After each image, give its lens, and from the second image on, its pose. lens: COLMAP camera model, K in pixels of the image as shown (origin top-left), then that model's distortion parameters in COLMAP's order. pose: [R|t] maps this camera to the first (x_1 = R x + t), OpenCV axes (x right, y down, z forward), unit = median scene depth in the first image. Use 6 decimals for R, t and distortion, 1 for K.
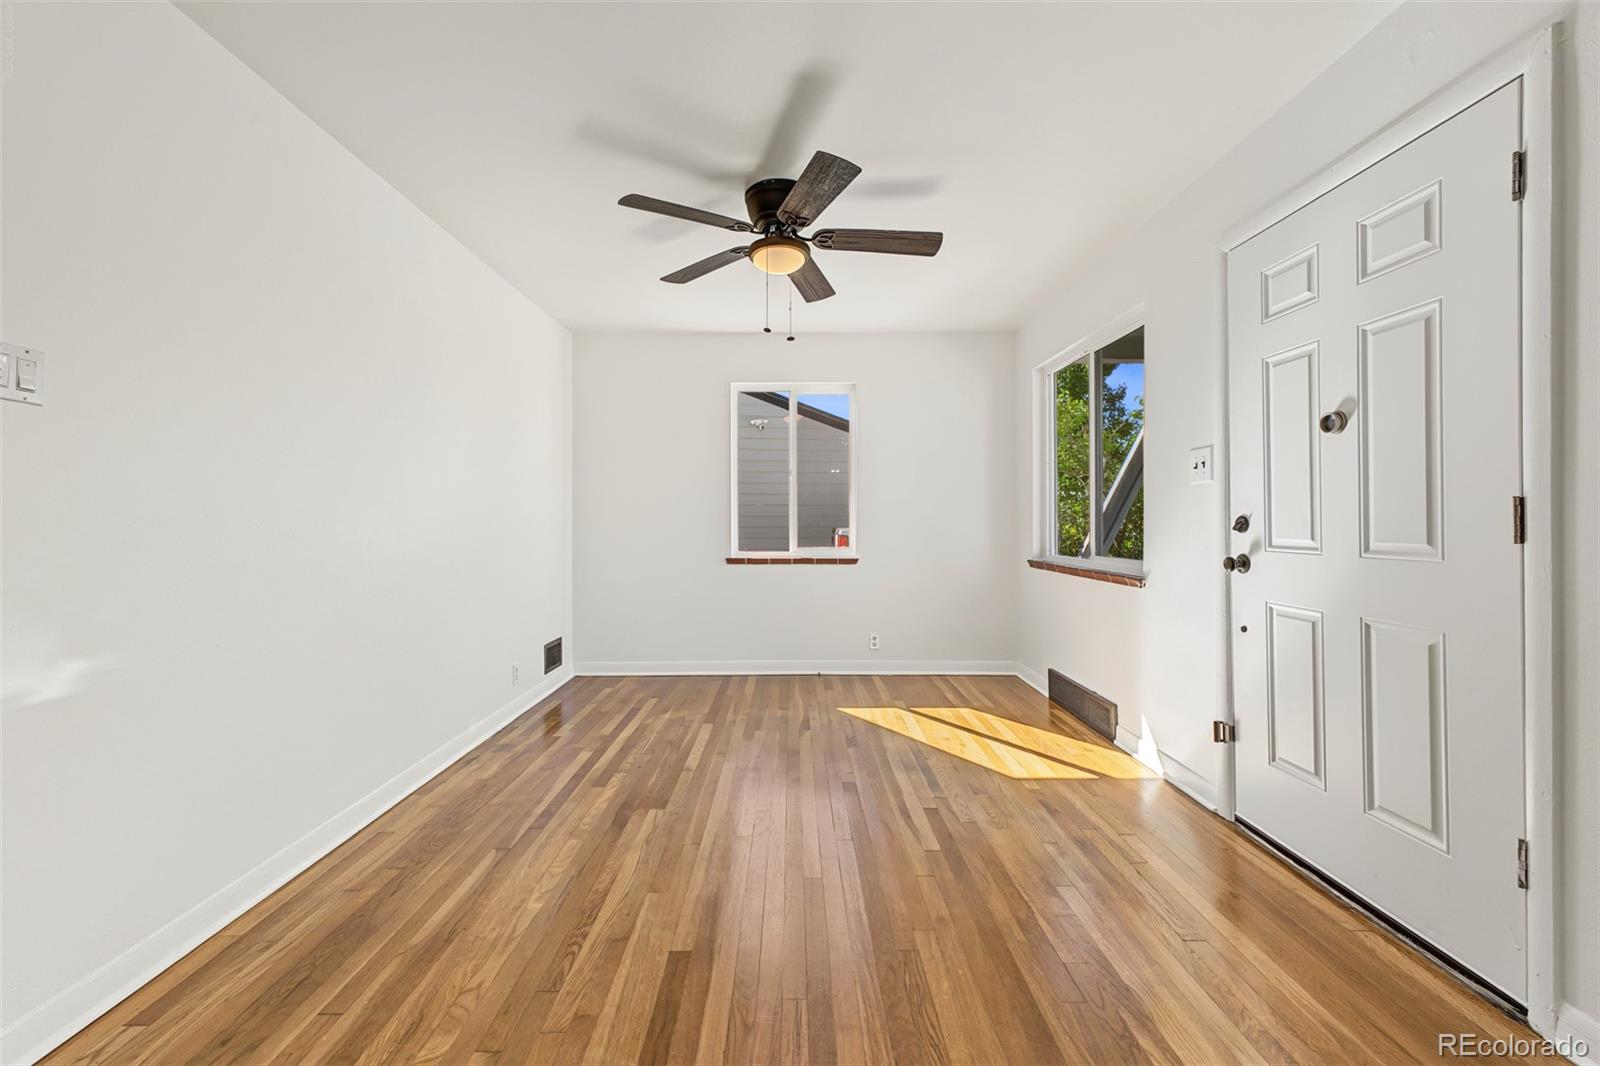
lens RADIAL K [[637.1, 0, 799.8], [0, 637.1, 520.2], [0, 0, 1]] dist [0.024131, -0.006778]
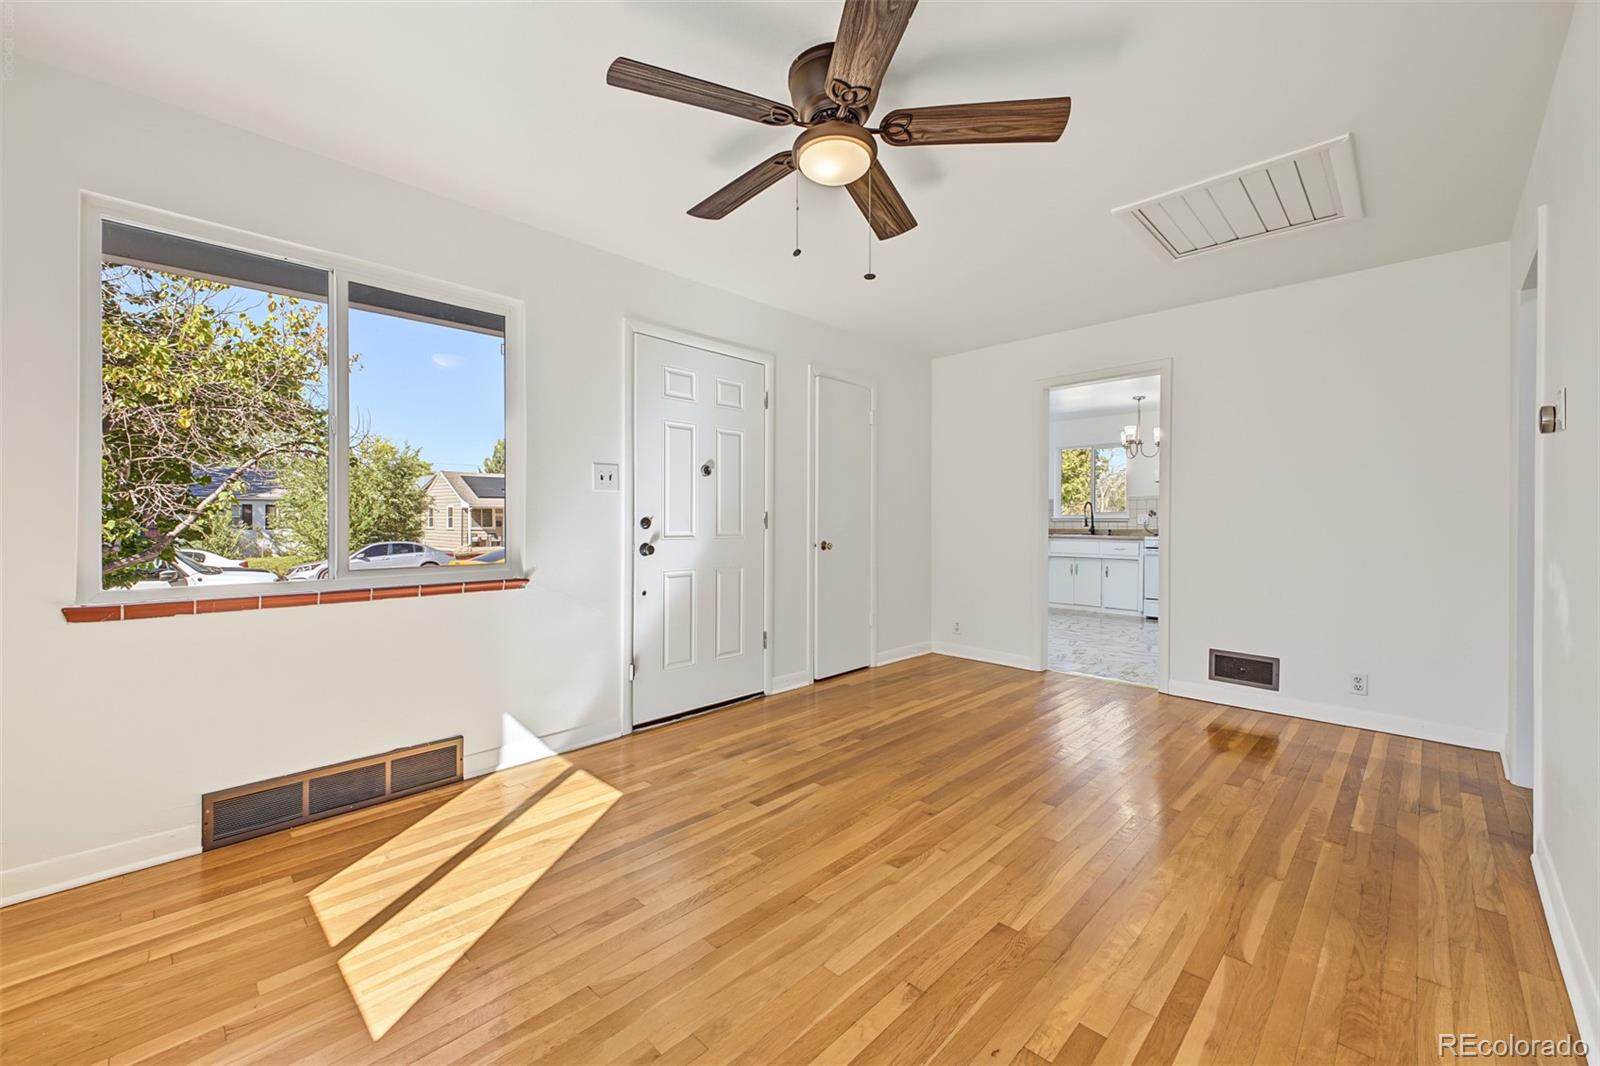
lens RADIAL K [[630.6, 0, 800.3], [0, 630.6, 526.7], [0, 0, 1]] dist [0.022686, -0.007873]
pose [[-0.708777, -0.001876, 0.705430, -0.509017], [0.004207, 0.999967, 0.006886, 0.005238], [-0.705420, 0.007849, -0.708746, 1.527121]]
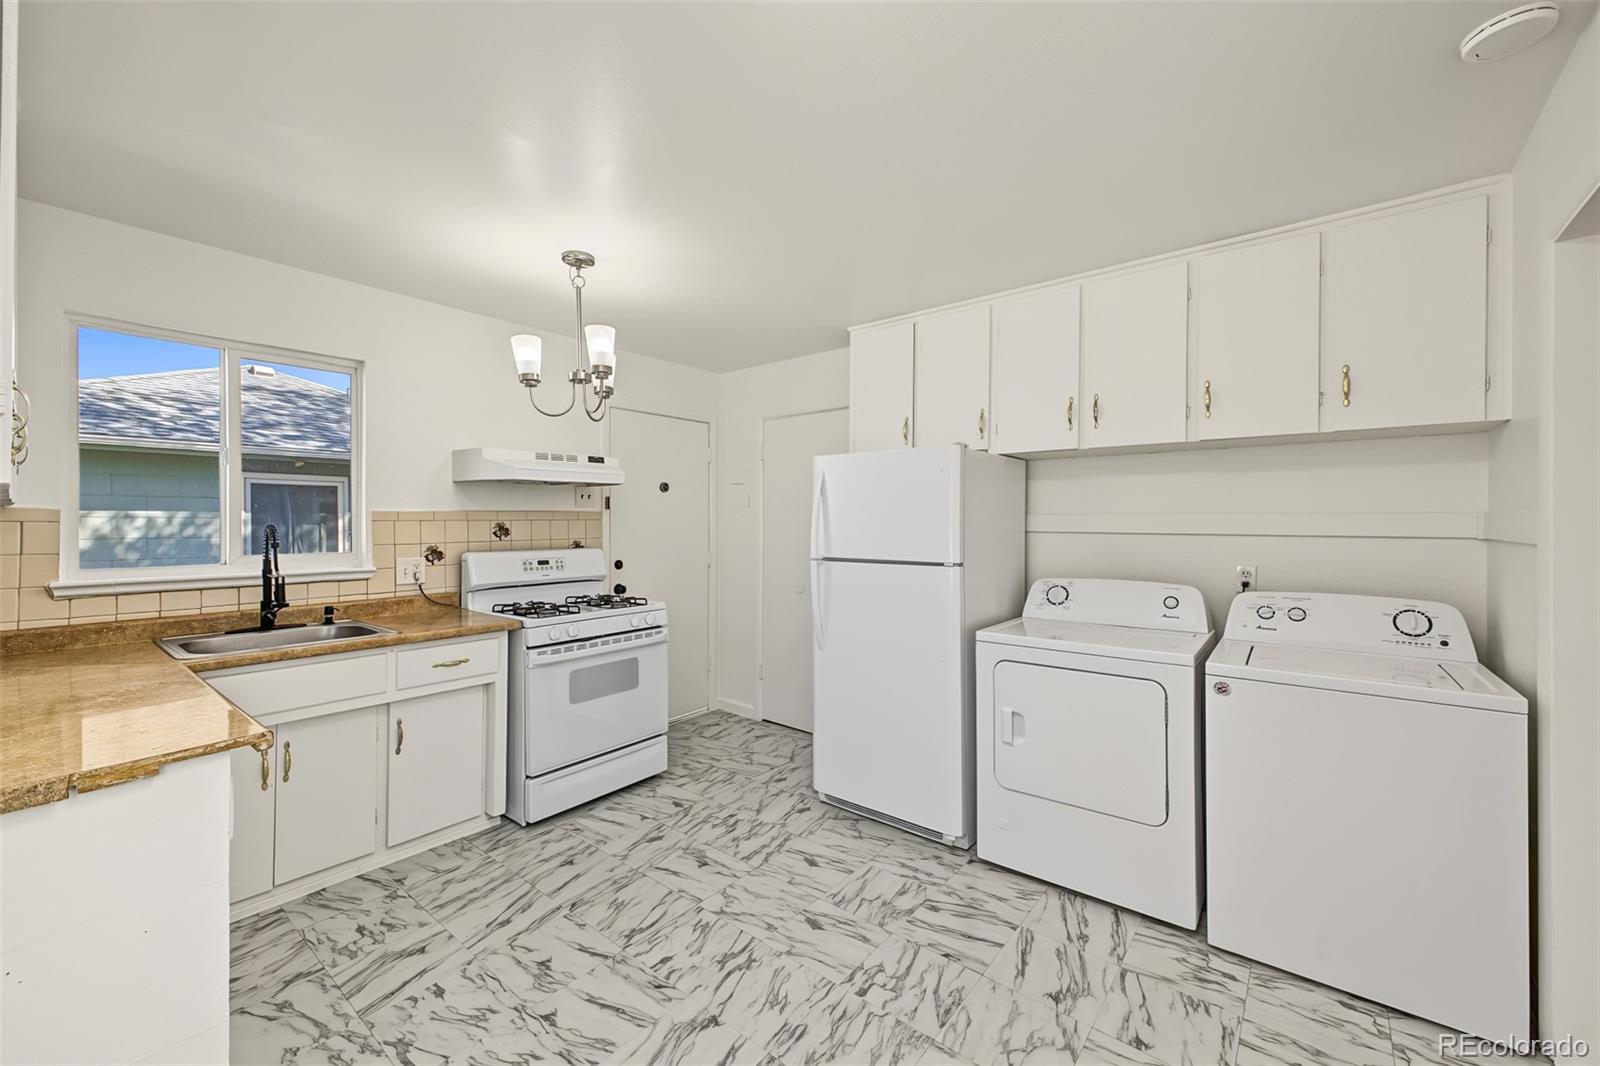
lens RADIAL K [[637.1, 0, 799.8], [0, 637.1, 520.2], [0, 0, 1]] dist [0.024131, -0.006778]
pose [[-0.633282, 0.002829, -0.773916, 0.878798], [-0.000722, 0.999991, 0.004246, -0.097274], [0.773920, 0.003248, -0.633275, -0.368786]]
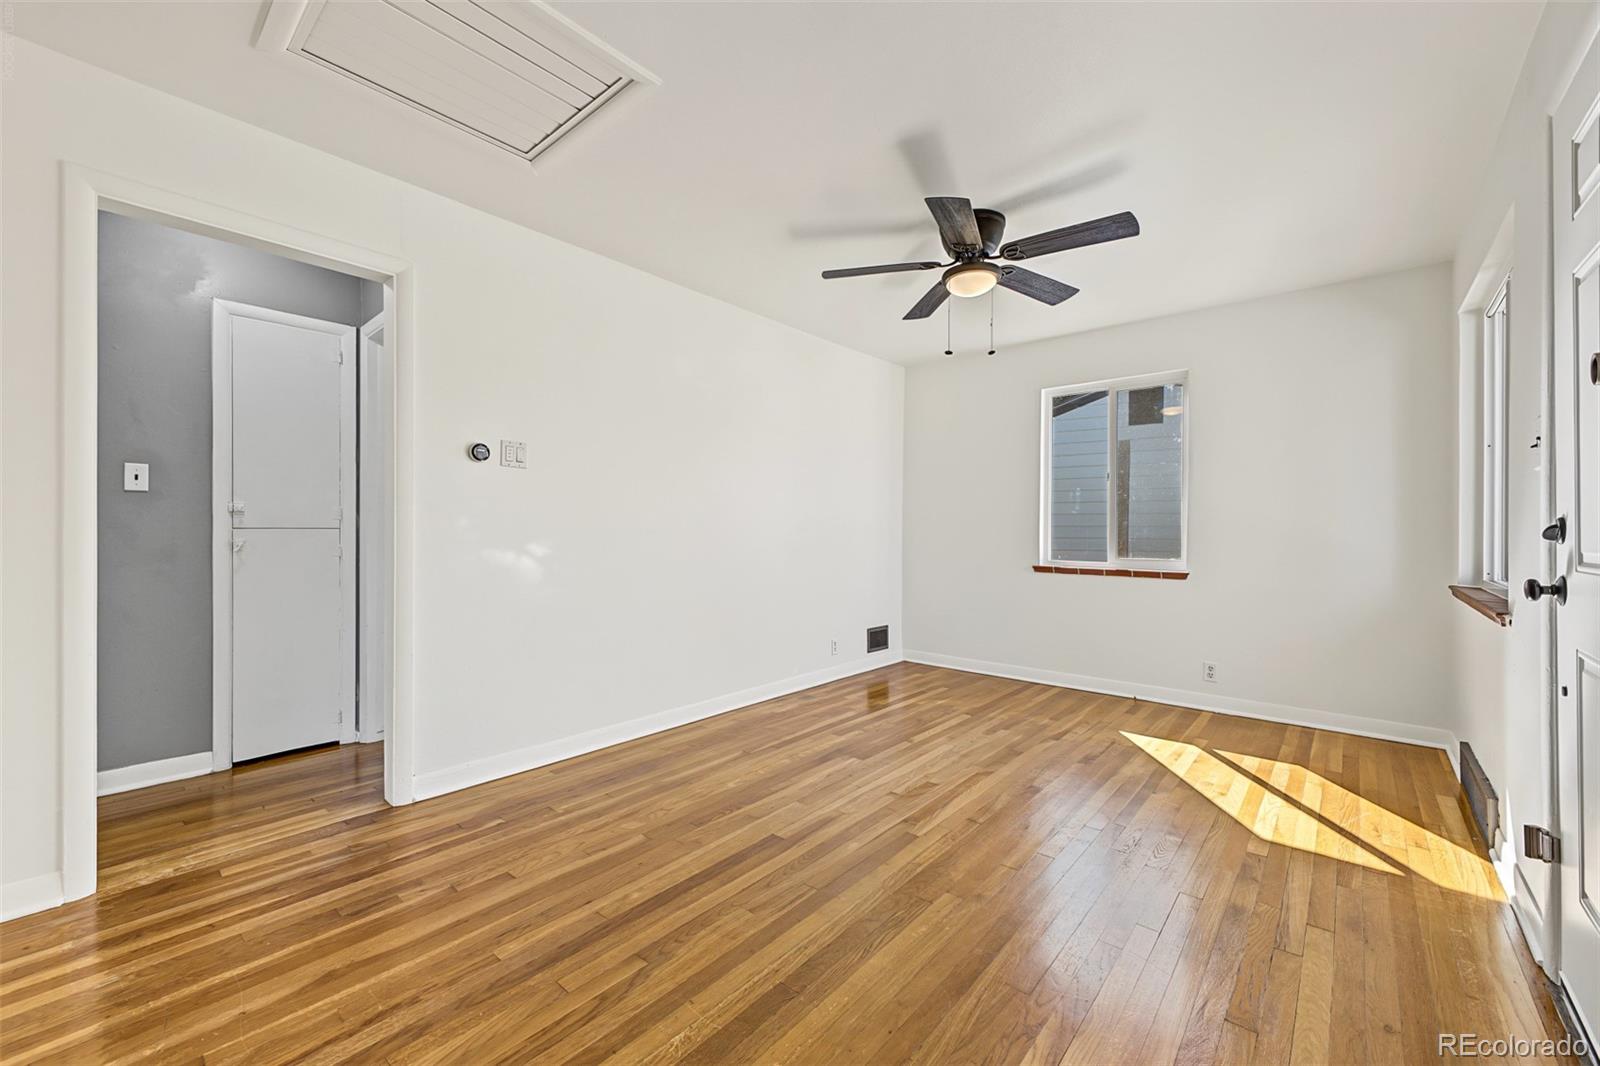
lens RADIAL K [[637.2, 0, 807.6], [0, 637.2, 530.5], [0, 0, 1]] dist [0.011432, -0.000185]
pose [[0.758158, 0.006432, -0.652039, 0.459747], [-0.009094, 0.999958, -0.000709, 0.013708], [0.652008, 0.006467, 0.758185, 0.005768]]
